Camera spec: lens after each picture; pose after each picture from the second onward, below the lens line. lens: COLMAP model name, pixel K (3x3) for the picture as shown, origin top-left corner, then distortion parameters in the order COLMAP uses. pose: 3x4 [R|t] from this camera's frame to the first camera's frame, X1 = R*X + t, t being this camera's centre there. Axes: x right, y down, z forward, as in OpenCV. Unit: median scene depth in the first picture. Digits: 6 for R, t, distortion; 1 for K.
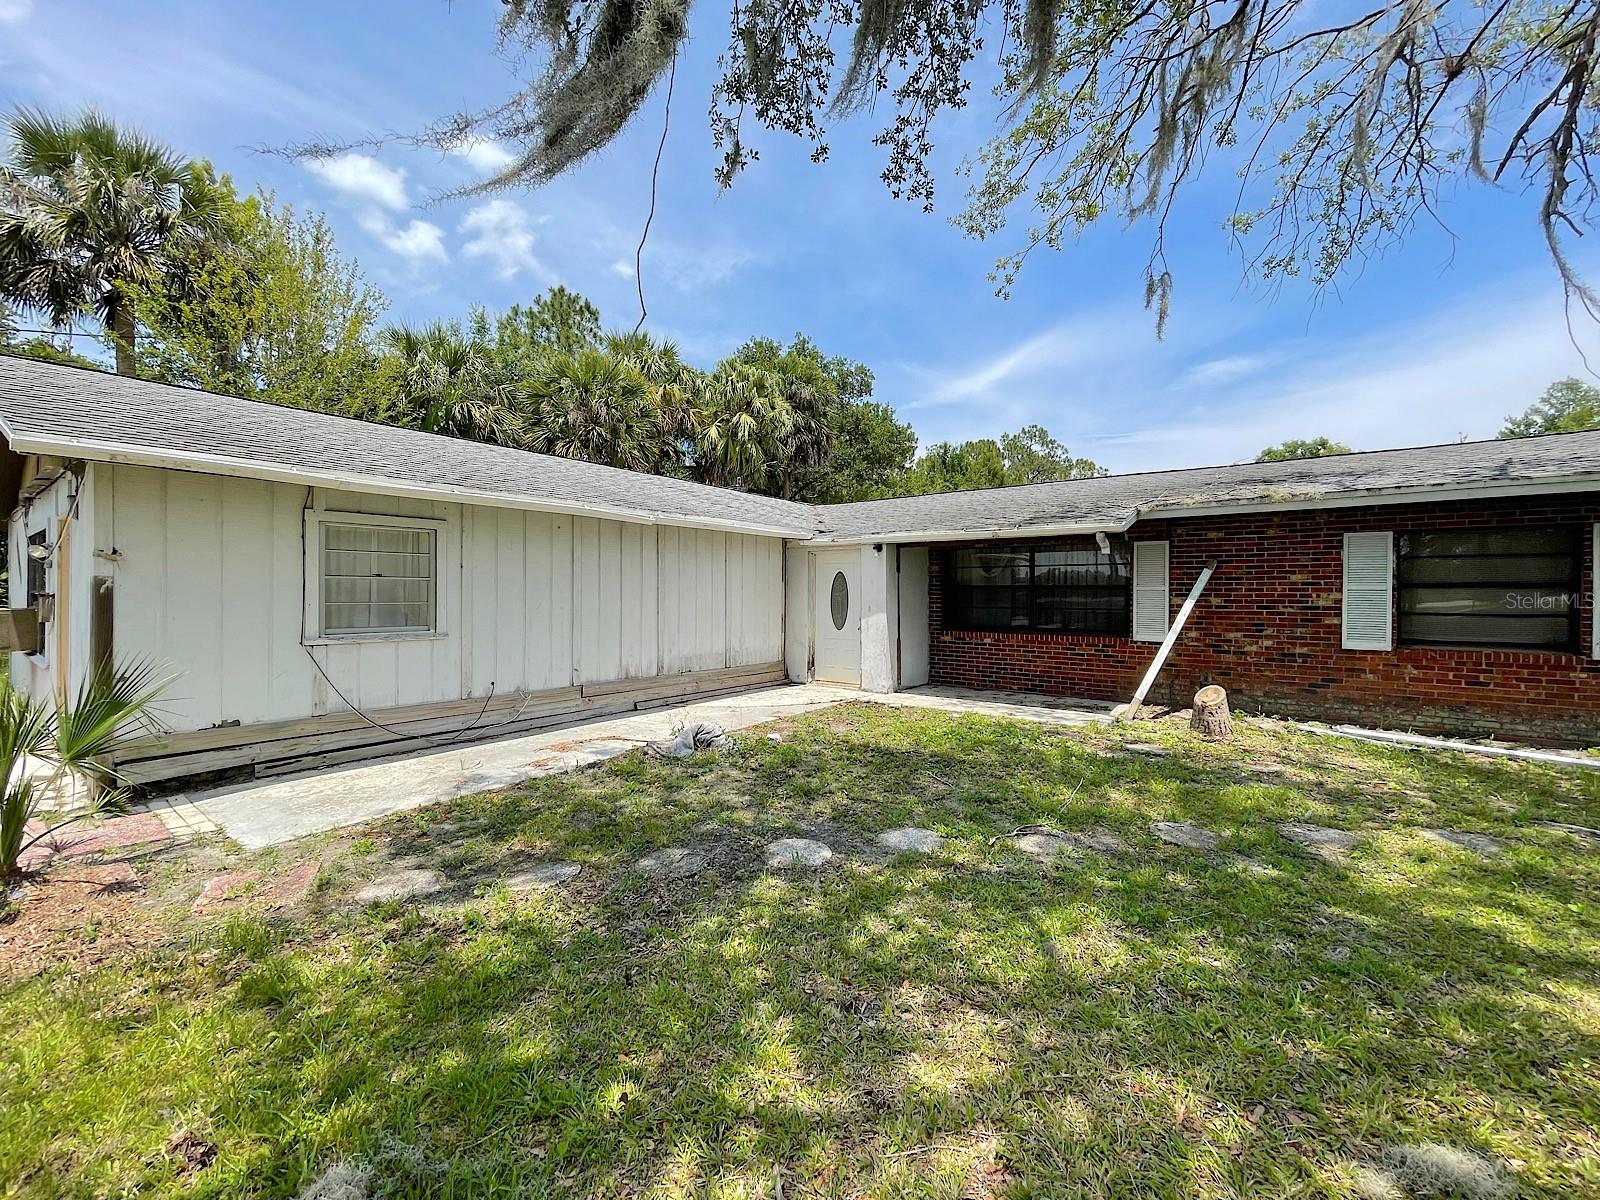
lens RADIAL K [[652.4, 0, 801.5], [0, 652.4, 597.5], [0, 0, 1]] dist [0.000000, -0.000299]
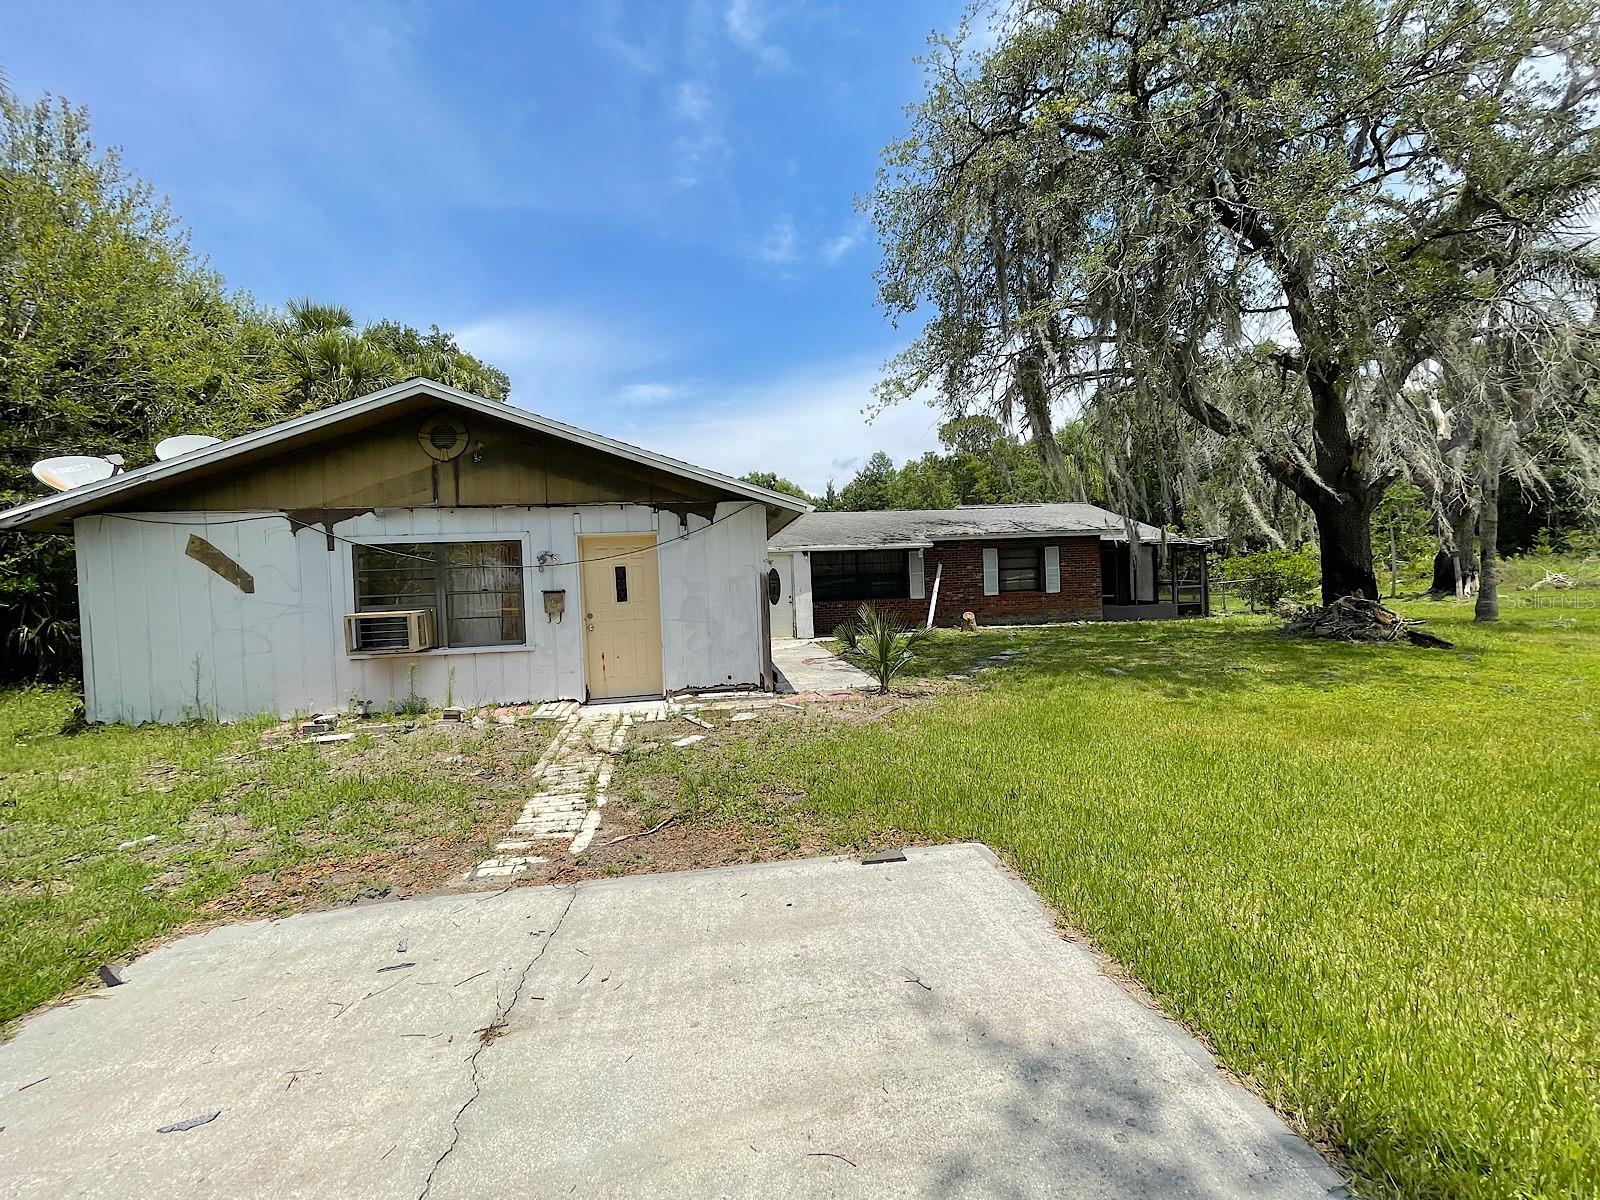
lens RADIAL K [[652.4, 0, 801.5], [0, 652.4, 597.5], [0, 0, 1]] dist [0.000000, -0.000299]
pose [[0.684908, -0.052420, 0.726741, -1.107754], [0.046488, 0.998520, 0.028211, -0.013122], [-0.727145, 0.014462, 0.686332, -0.148440]]
